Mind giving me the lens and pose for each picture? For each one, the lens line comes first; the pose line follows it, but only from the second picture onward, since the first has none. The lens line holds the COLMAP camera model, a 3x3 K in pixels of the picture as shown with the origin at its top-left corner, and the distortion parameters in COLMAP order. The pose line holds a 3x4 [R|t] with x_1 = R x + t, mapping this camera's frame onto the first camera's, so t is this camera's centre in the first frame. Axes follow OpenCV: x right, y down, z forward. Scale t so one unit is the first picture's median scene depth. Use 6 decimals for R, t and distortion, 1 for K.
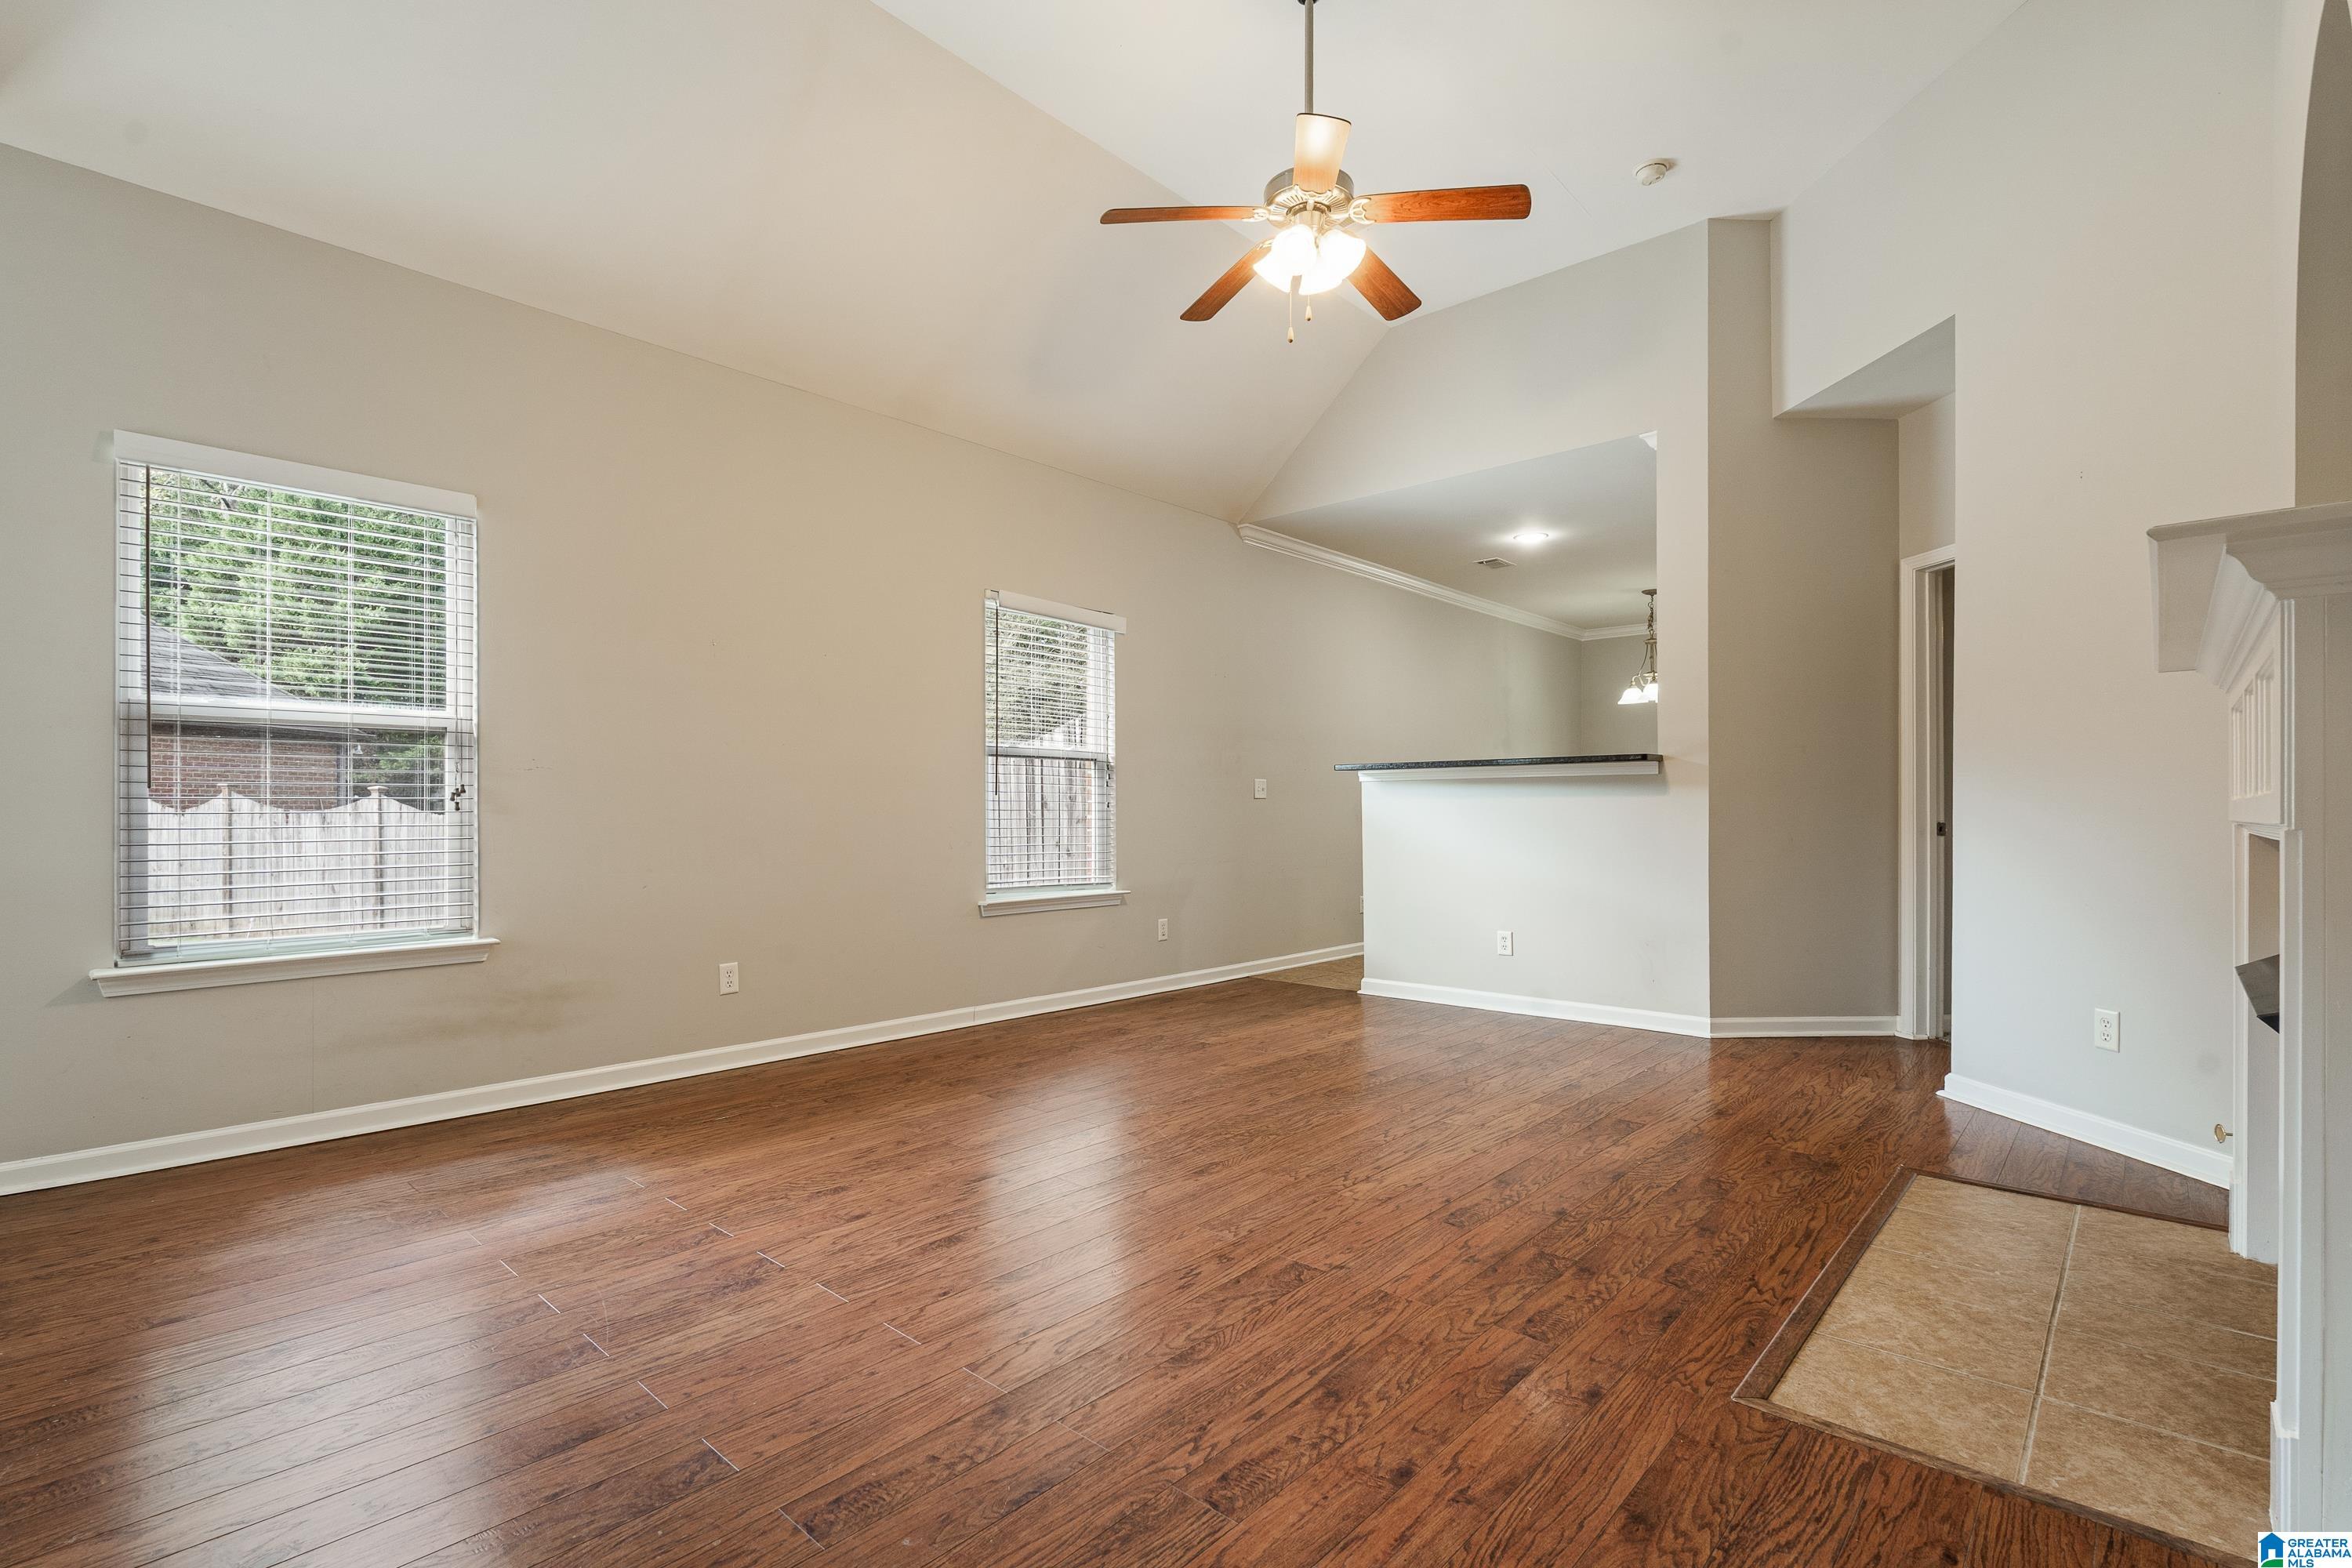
lens RADIAL K [[1073.5, 0, 1131.3], [0, 1073.5, 815.5], [0, 0, 1]] dist [-0.001803, -0.000276]
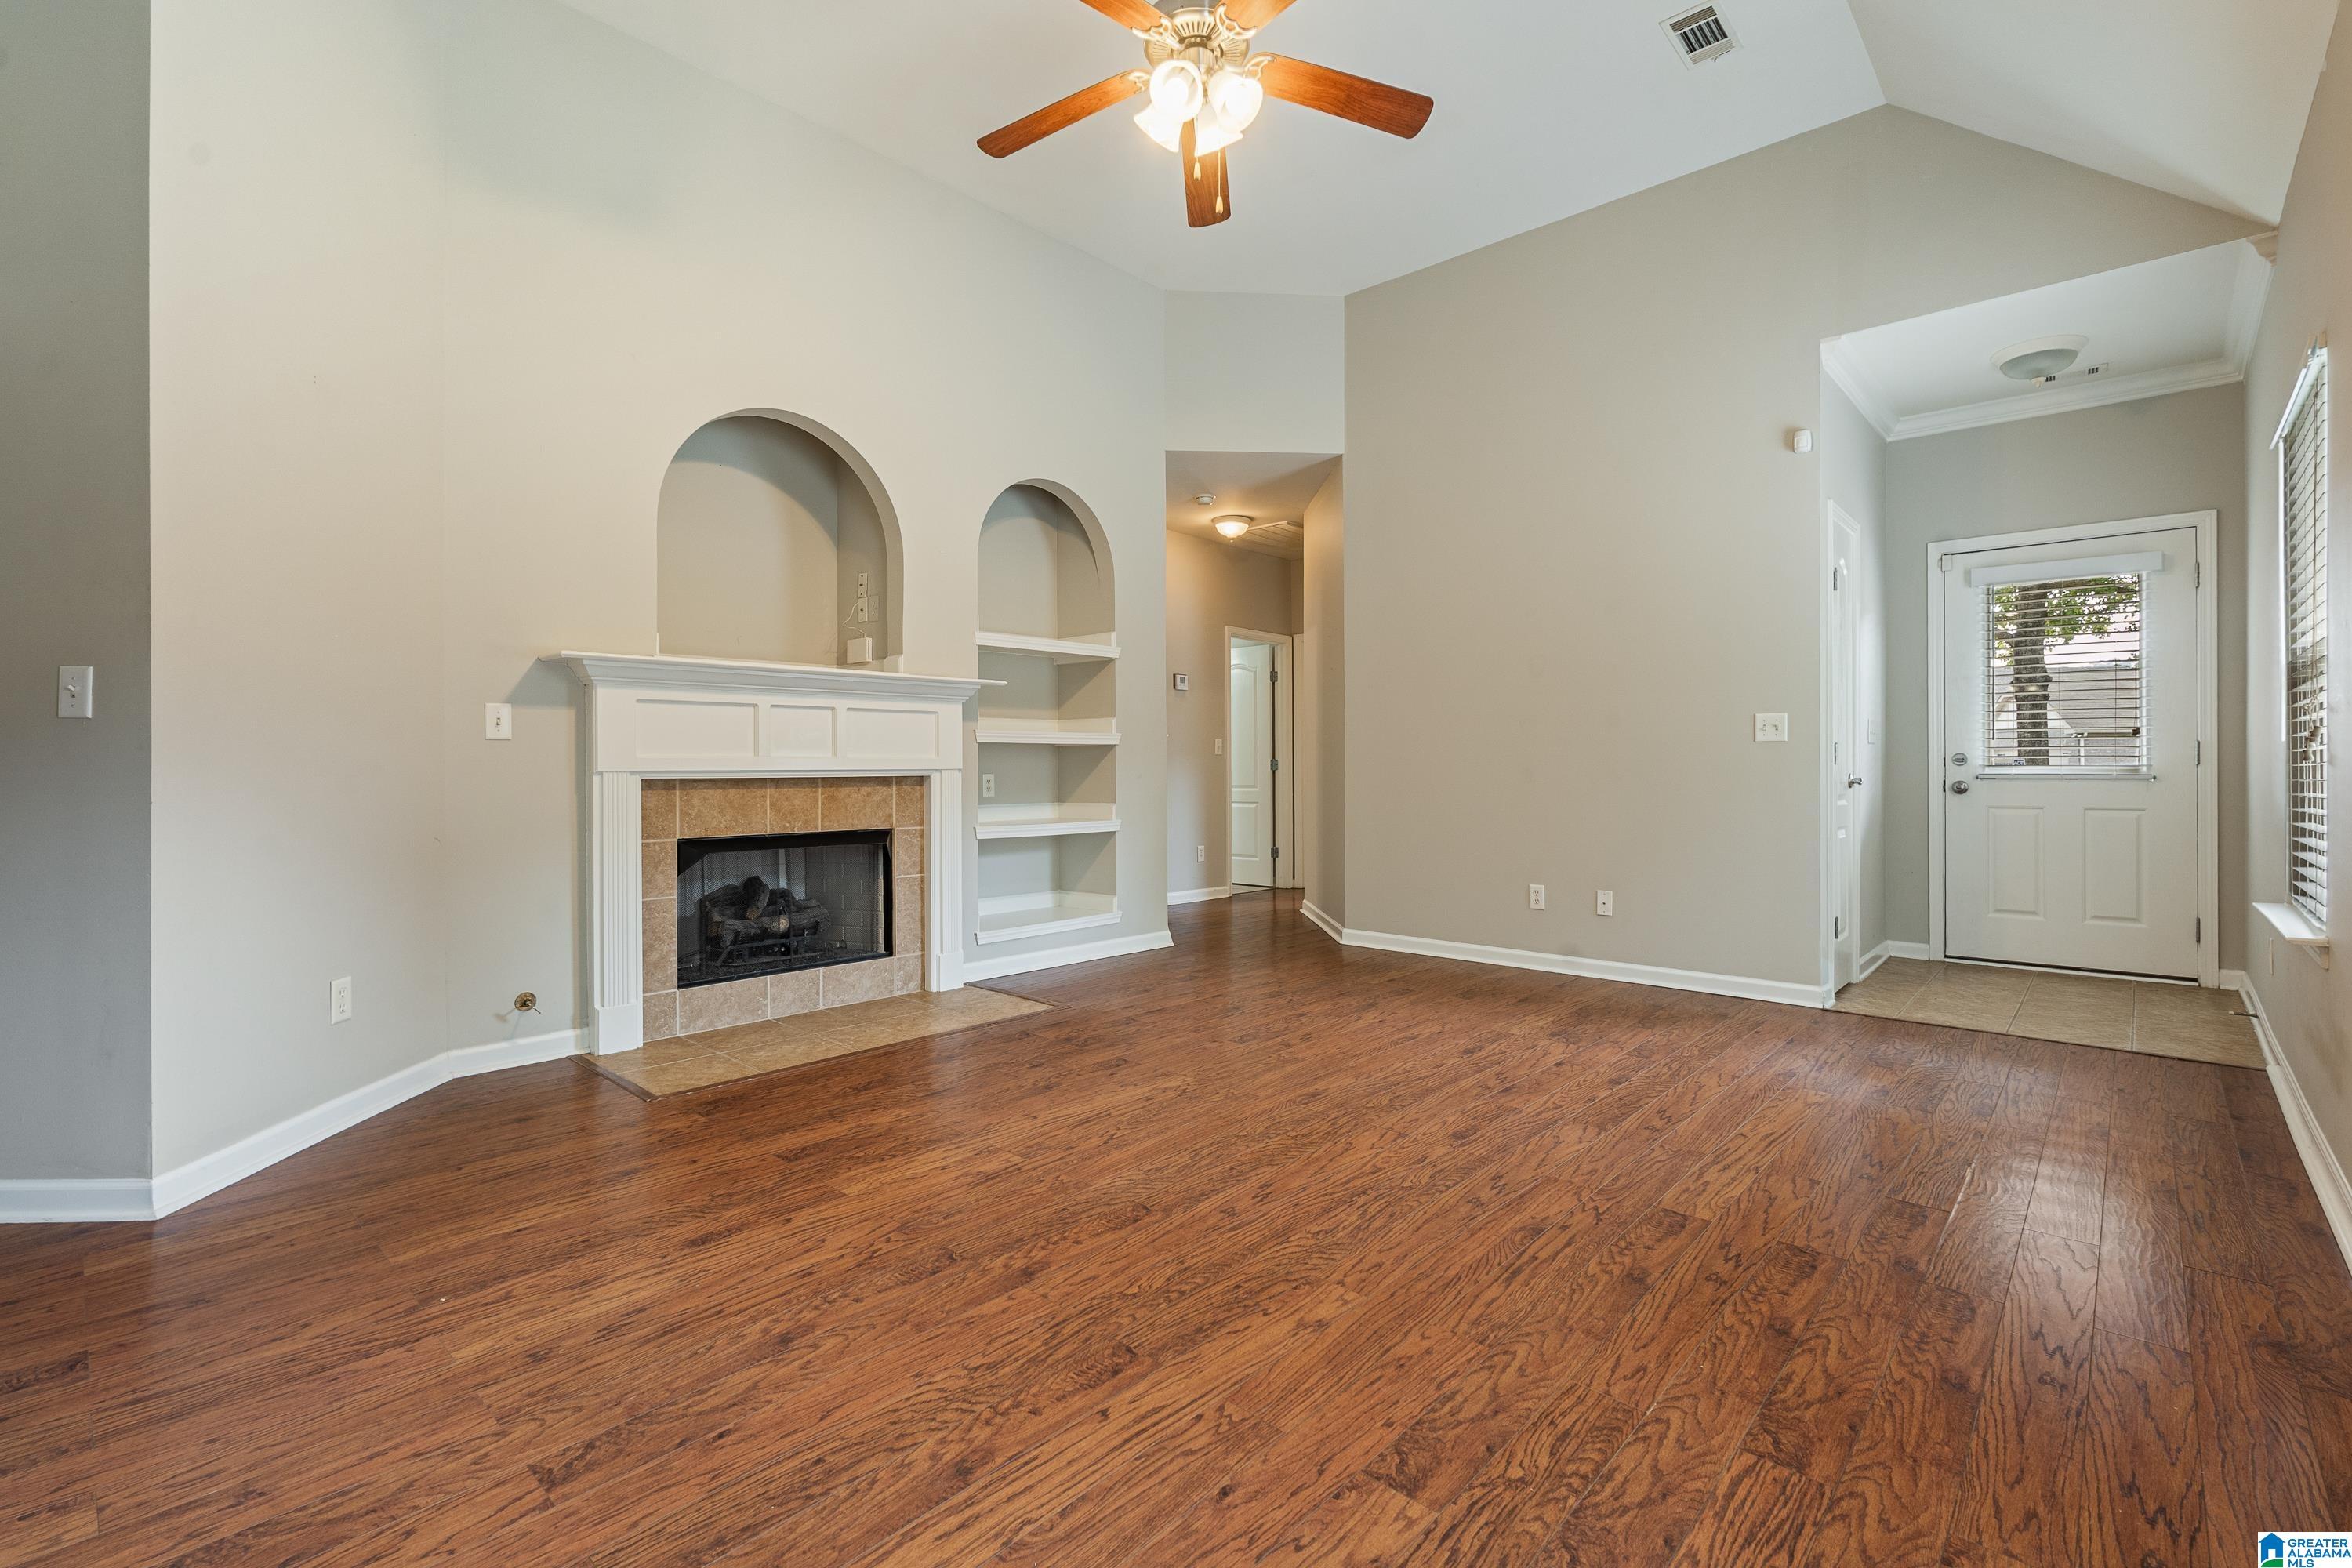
lens RADIAL K [[1051.3, 0, 1172.6], [0, 1051.3, 762.1], [0, 0, 1]] dist [-0.001658, 0.000417]
pose [[-0.999912, 0.000500, -0.013246, 0.209361], [0.000507, 1.000000, -0.000554, -0.004771], [0.013246, -0.000561, -0.999912, 1.945946]]
